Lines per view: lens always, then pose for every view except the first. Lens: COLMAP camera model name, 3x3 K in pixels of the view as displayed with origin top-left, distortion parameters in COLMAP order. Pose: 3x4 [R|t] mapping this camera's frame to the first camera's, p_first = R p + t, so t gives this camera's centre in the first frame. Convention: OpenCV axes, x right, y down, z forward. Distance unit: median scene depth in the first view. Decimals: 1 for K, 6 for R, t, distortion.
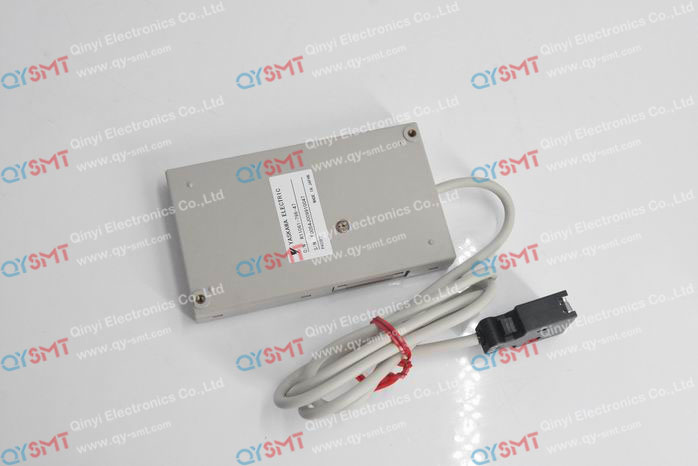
lens RADIAL K [[896.6, 0, 348.9], [0, 896.6, 233.0], [0, 0, 1]] dist [-0.001484, 0.000000]
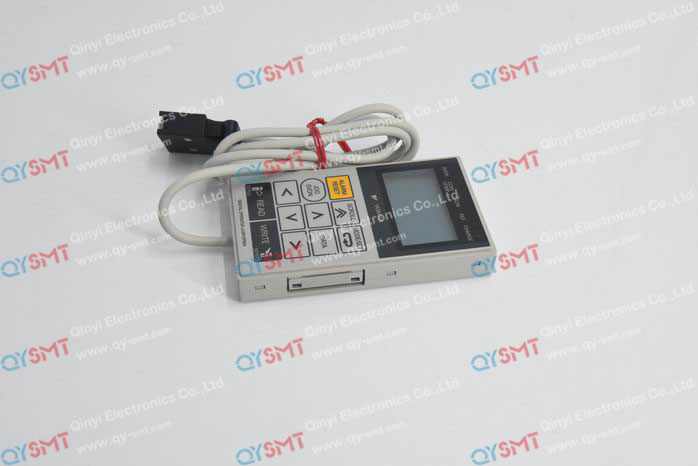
lens RADIAL K [[896.6, 0, 349.0], [0, 896.6, 233.2], [0, 0, 1]] dist [-0.001484, 0.000000]
pose [[1.000000, 0.000006, 0.000149, 0.000036], [-0.000006, 1.000000, -0.000156, 0.419739], [-0.000149, 0.000156, 1.000000, 0.000091]]
